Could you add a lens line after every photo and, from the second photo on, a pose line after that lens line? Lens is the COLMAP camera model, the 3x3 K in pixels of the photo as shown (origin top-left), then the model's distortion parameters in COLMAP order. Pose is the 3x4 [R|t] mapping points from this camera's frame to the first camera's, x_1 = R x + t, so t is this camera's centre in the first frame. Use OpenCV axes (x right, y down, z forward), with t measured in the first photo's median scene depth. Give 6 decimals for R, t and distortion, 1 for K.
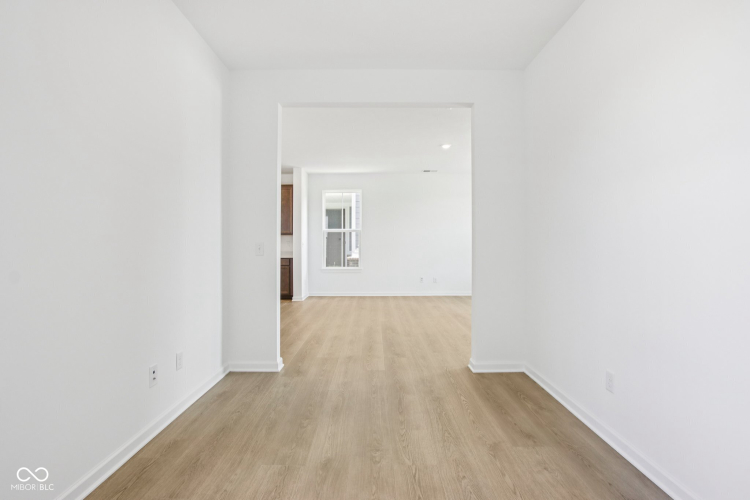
lens RADIAL K [[349.5, 0, 374.8], [0, 349.5, 248.9], [0, 0, 1]] dist [-0.033911, 0.004274]
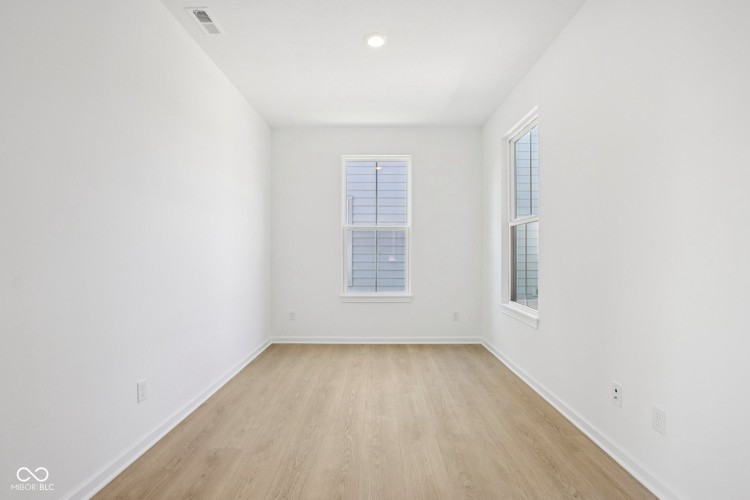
lens RADIAL K [[349.5, 0, 375.2], [0, 349.5, 250.7], [0, 0, 1]] dist [-0.033911, 0.004274]
pose [[-0.999940, 0.001731, 0.010789, -0.005602], [0.001729, 0.999998, -0.000205, -0.020666], [-0.010790, -0.000187, -0.999942, 2.046685]]
